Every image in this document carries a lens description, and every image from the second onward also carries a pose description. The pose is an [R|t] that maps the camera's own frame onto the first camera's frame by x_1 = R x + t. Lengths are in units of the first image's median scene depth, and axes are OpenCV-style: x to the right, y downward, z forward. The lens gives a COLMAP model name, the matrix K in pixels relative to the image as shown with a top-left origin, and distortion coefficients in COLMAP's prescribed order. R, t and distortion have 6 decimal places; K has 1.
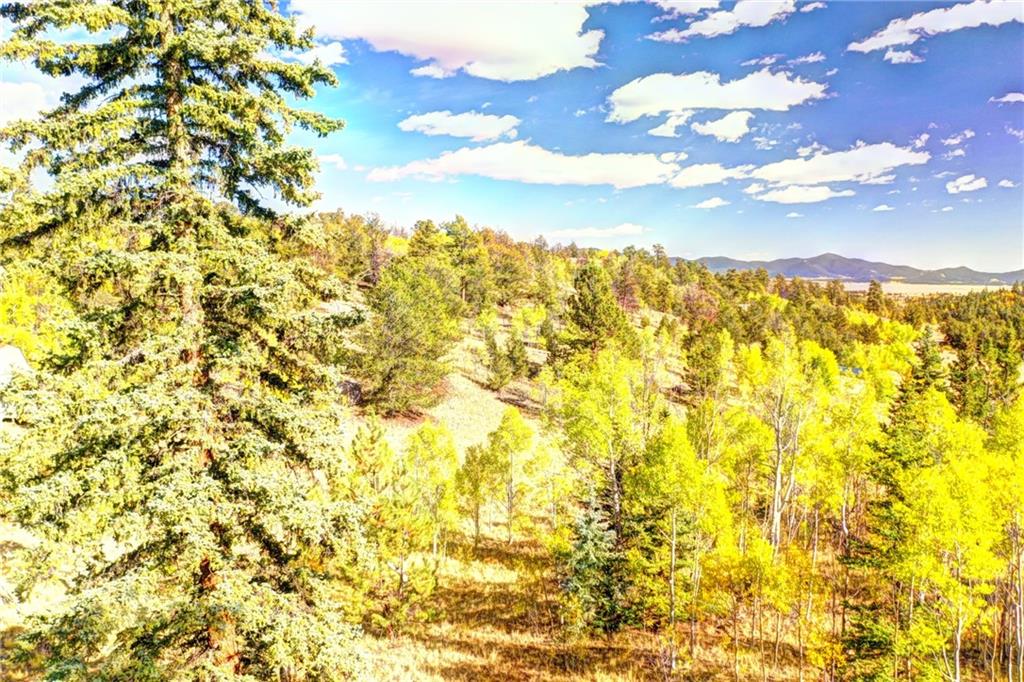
lens RADIAL K [[791.1, 0, 511.9], [0, 791.1, 338.1], [0, 0, 1]] dist [-0.024783, 0.001361]
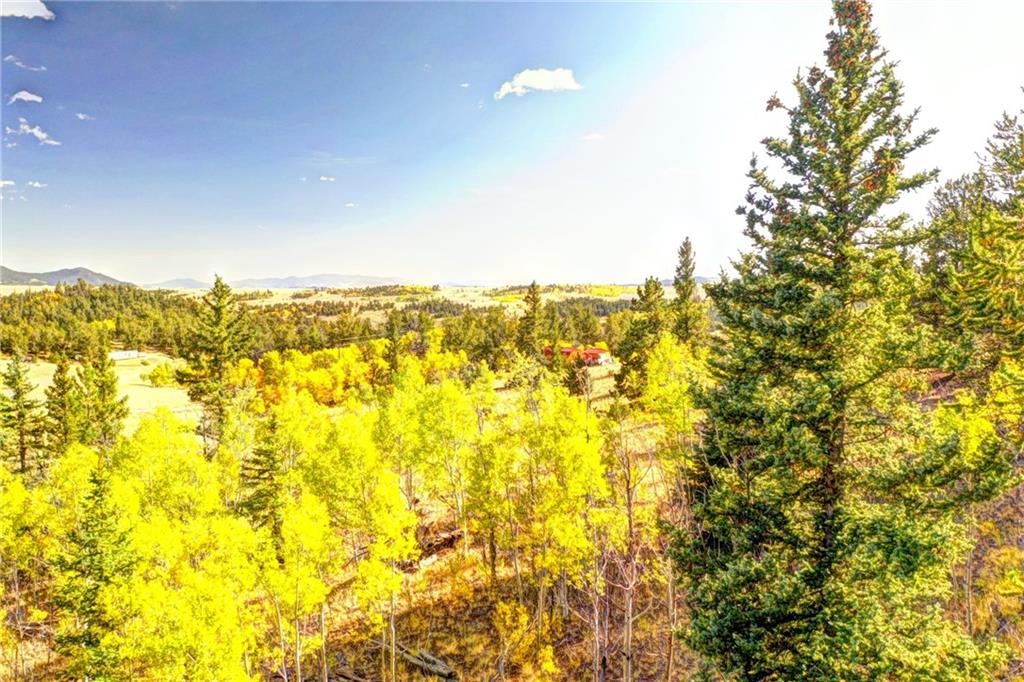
lens RADIAL K [[791.1, 0, 519.2], [0, 791.1, 338.6], [0, 0, 1]] dist [-0.024783, 0.001361]
pose [[0.450569, -0.057550, 0.890884, 0.003132], [0.057029, 0.997737, 0.035610, -0.007986], [-0.890918, 0.034761, 0.452832, 0.034760]]
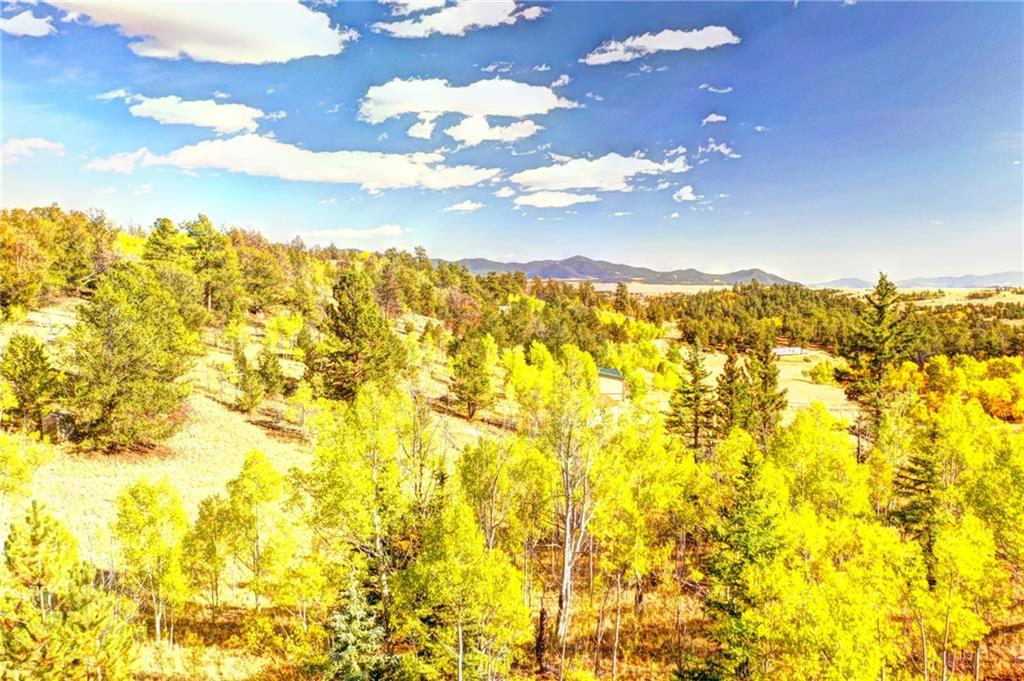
lens RADIAL K [[791.1, 0, 513.8], [0, 791.1, 338.1], [0, 0, 1]] dist [-0.024783, 0.001361]
pose [[0.955390, -0.021795, 0.294542, 0.005088], [0.022175, 0.999752, 0.002050, -0.007450], [-0.294514, 0.004573, 0.955636, 0.035554]]
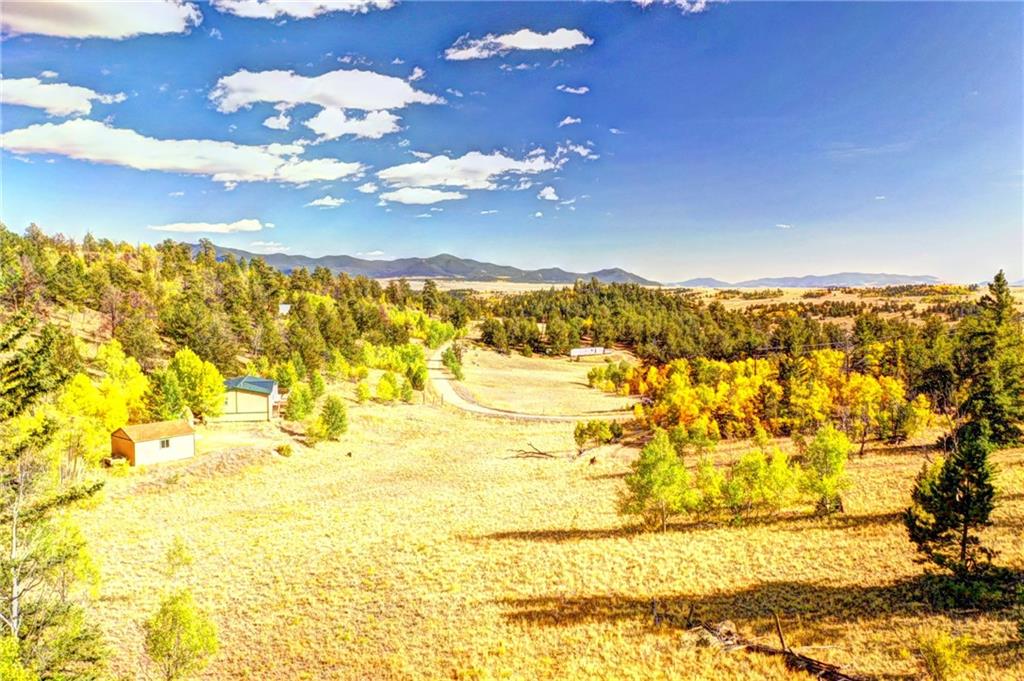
lens RADIAL K [[791.1, 0, 517.5], [0, 791.1, 343.4], [0, 0, 1]] dist [-0.024783, 0.001361]
pose [[0.892695, -0.030978, 0.449595, 0.282355], [0.027064, 0.999519, 0.015132, -0.008786], [-0.449848, -0.001340, 0.893104, 0.101100]]
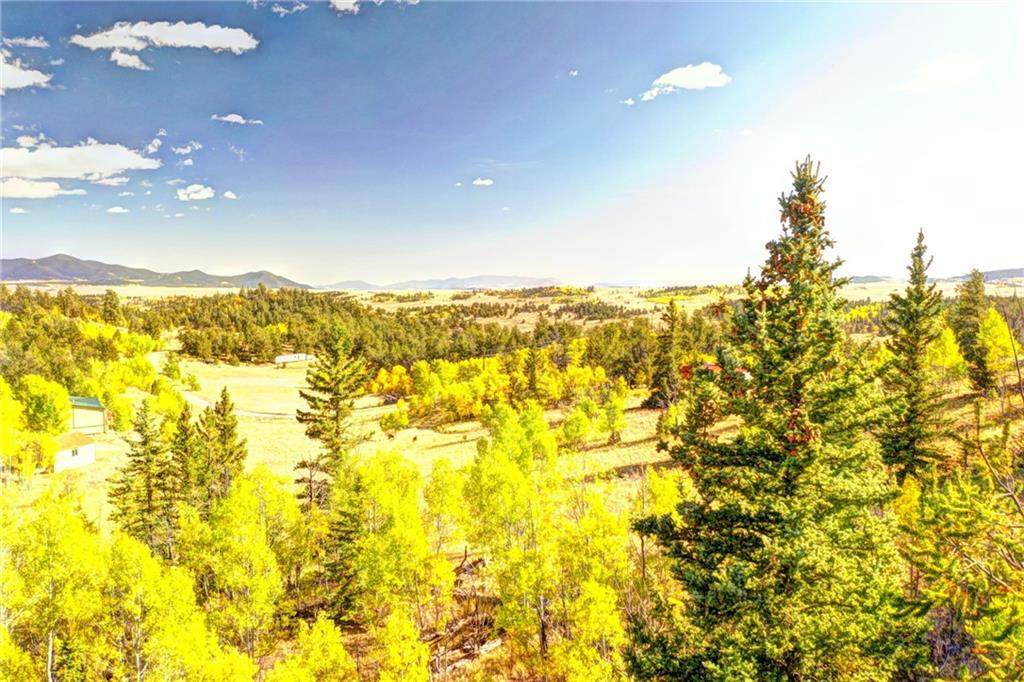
lens RADIAL K [[791.1, 0, 518.1], [0, 791.1, 329.5], [0, 0, 1]] dist [-0.024783, 0.001361]
pose [[0.617050, -0.043537, 0.785719, 0.020498], [0.054251, 0.998446, 0.012719, -0.026231], [-0.785052, 0.034778, 0.618453, 0.019086]]
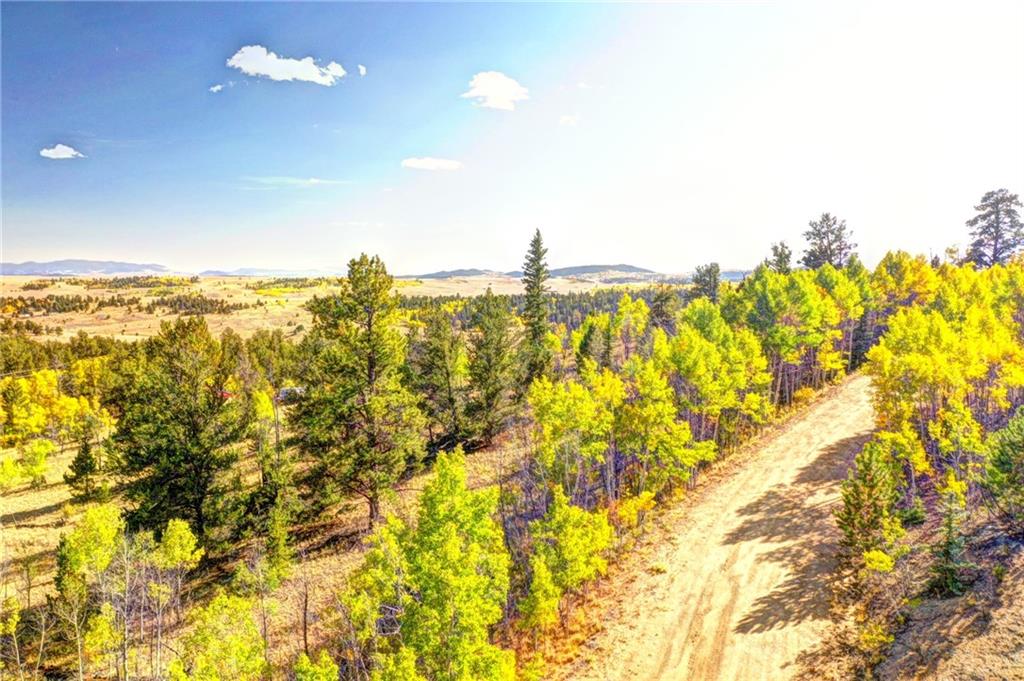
lens RADIAL K [[791.1, 0, 521.7], [0, 791.1, 340.4], [0, 0, 1]] dist [-0.024783, 0.001361]
pose [[0.189660, -0.074019, 0.979056, -0.028669], [0.049691, 0.996600, 0.065719, -0.076687], [-0.980592, 0.036186, 0.192694, -0.208029]]
